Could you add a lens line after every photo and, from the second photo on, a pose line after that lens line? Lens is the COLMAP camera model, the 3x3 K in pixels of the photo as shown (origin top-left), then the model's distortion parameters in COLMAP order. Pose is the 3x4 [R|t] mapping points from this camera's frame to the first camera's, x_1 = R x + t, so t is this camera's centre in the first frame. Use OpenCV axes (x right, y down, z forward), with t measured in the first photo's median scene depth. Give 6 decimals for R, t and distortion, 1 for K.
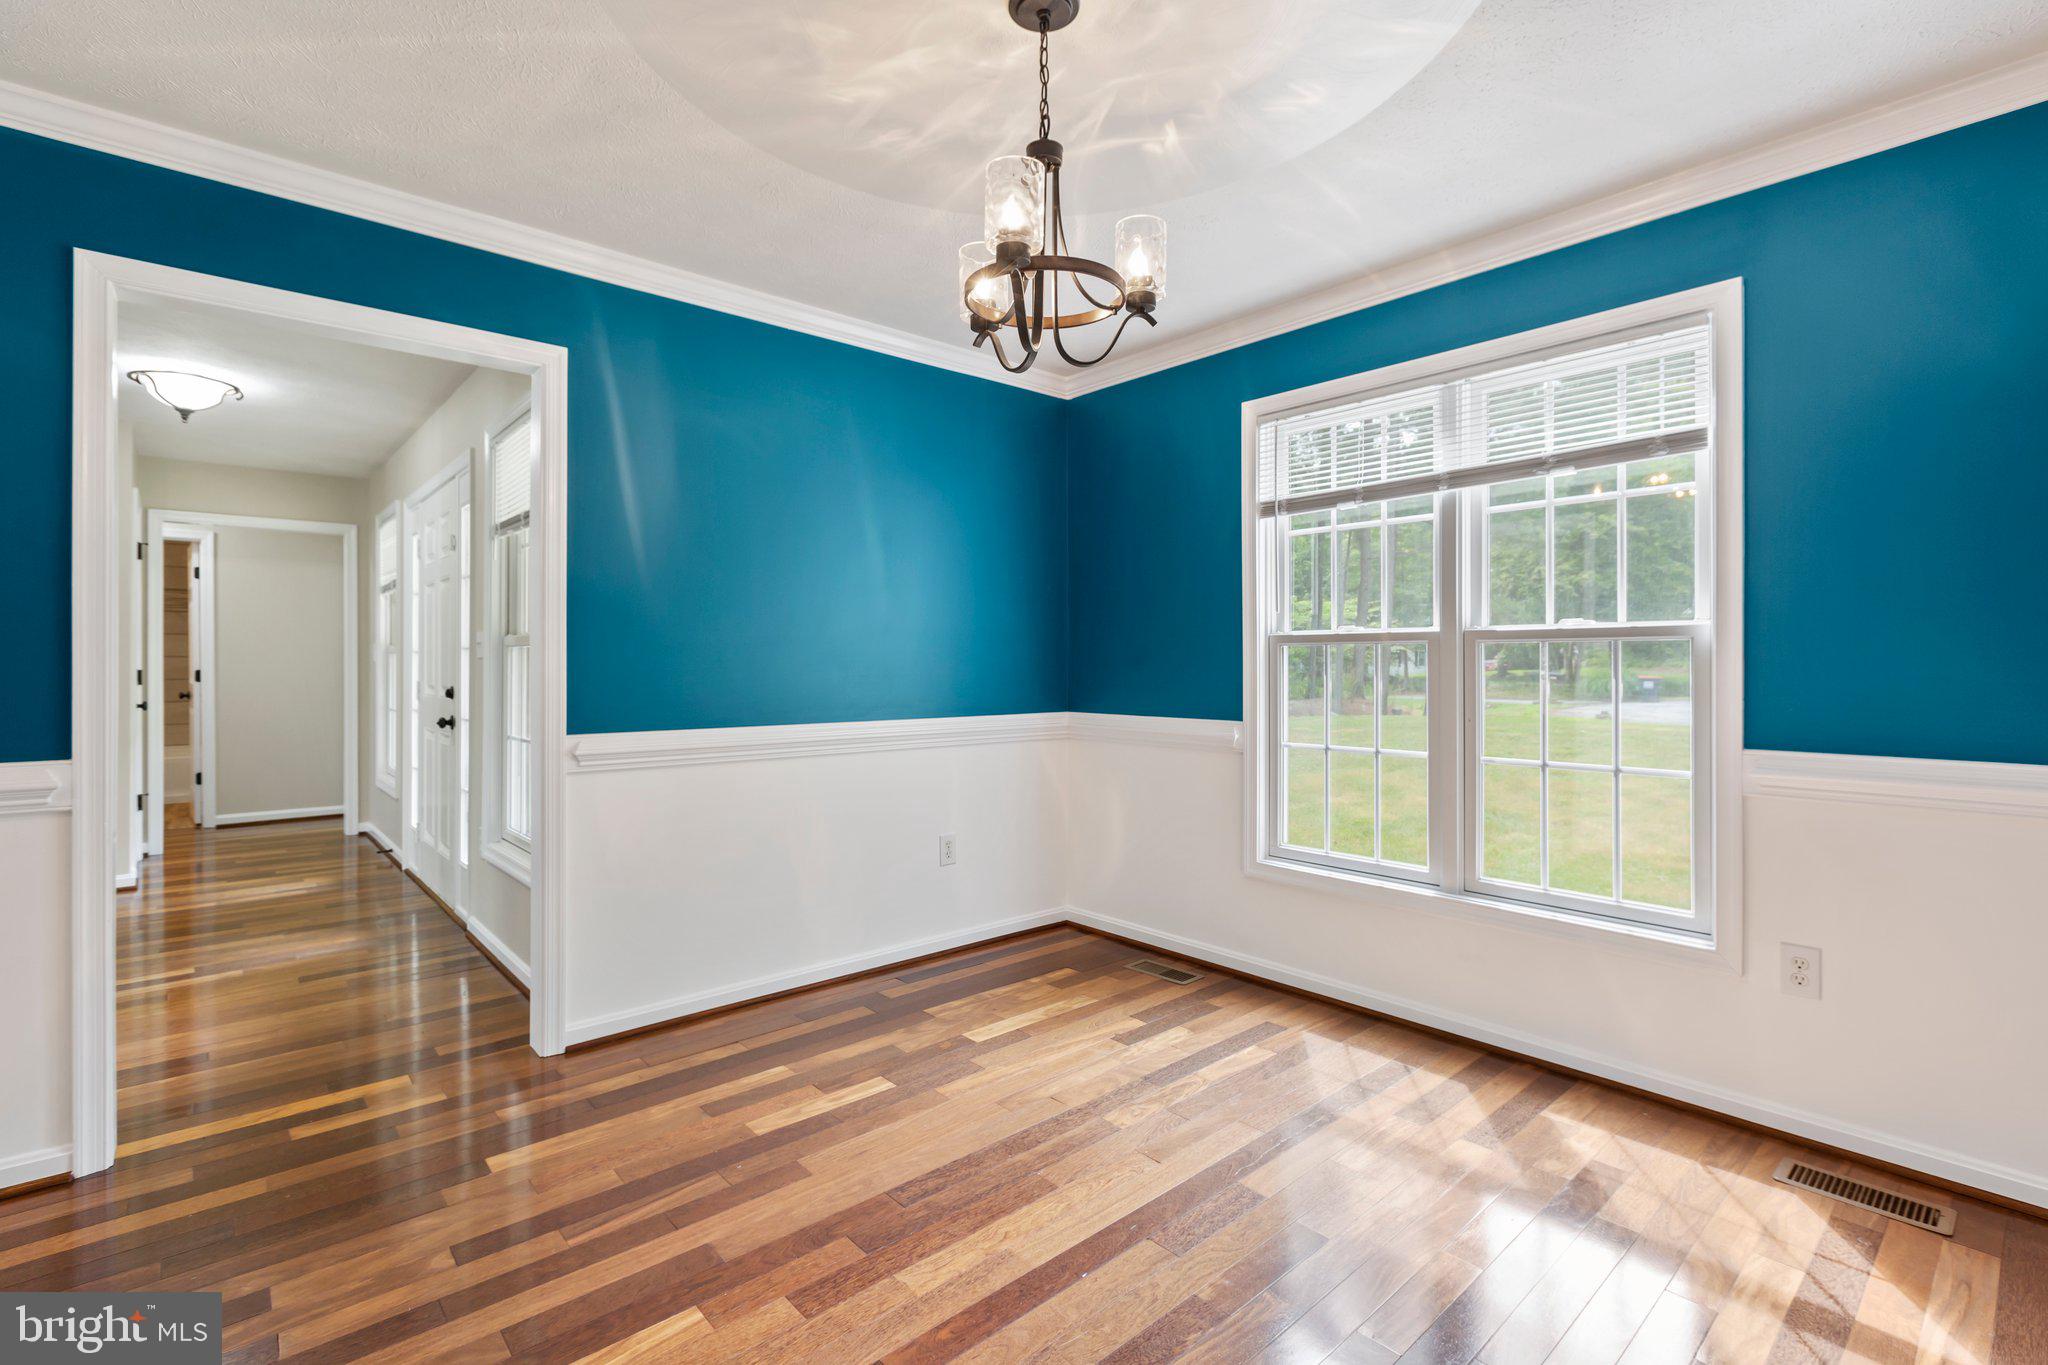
lens RADIAL K [[908.7, 0, 1013.2], [0, 908.7, 671.4], [0, 0, 1]] dist [-0.001661, -0.000144]
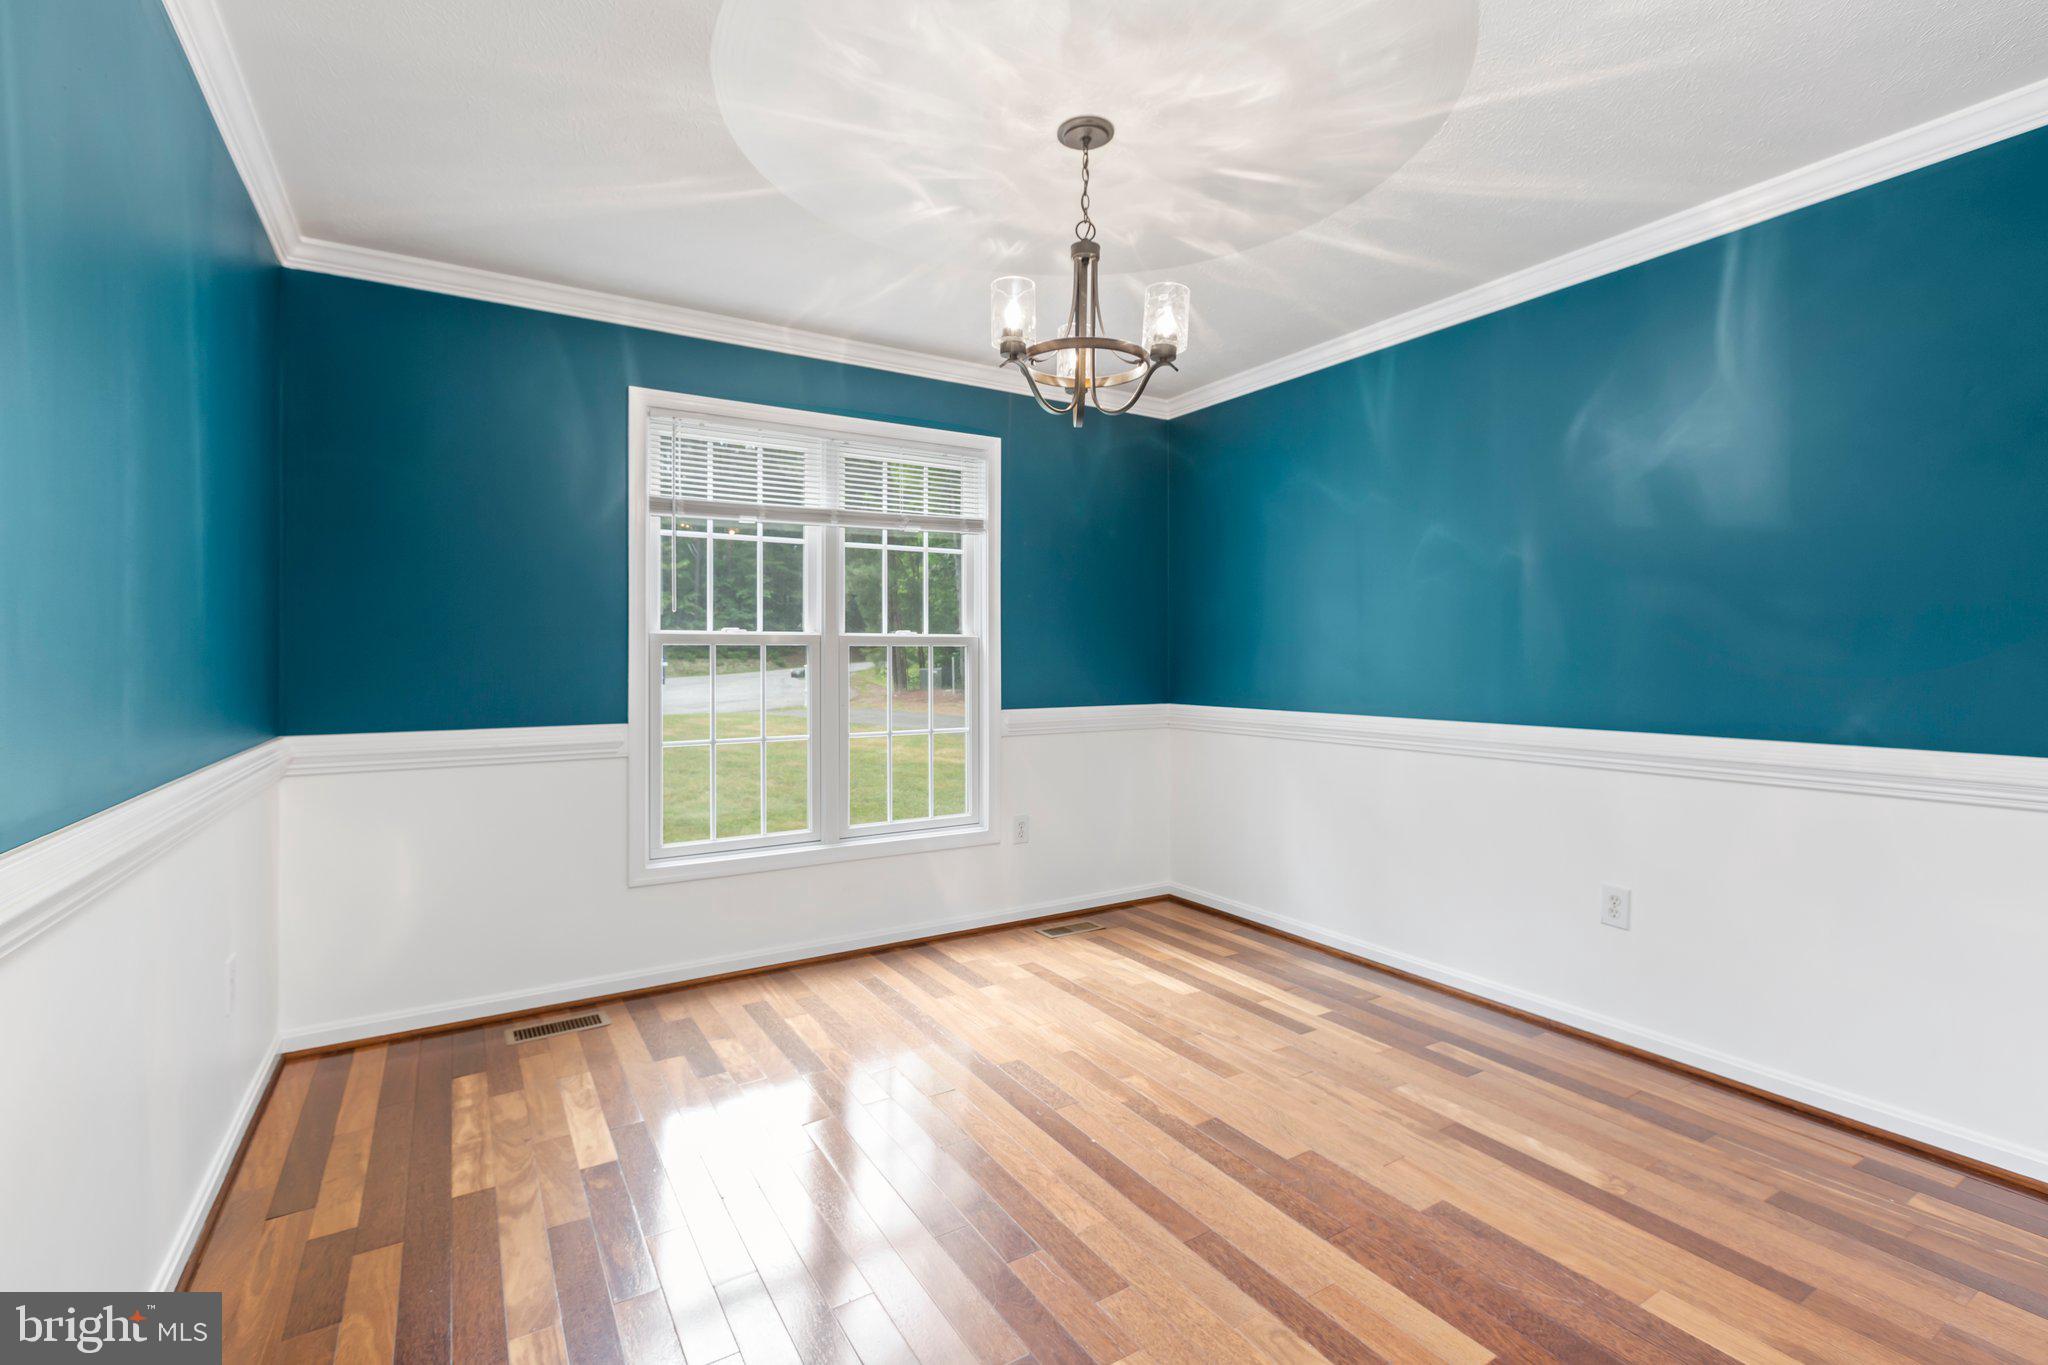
lens RADIAL K [[908.7, 0, 1015.2], [0, 908.7, 674.7], [0, 0, 1]] dist [-0.001661, -0.000144]
pose [[0.190221, -0.022008, 0.981495, -0.682691], [0.010070, 0.999740, 0.020466, -0.014673], [-0.981690, 0.005991, 0.190393, 0.490367]]
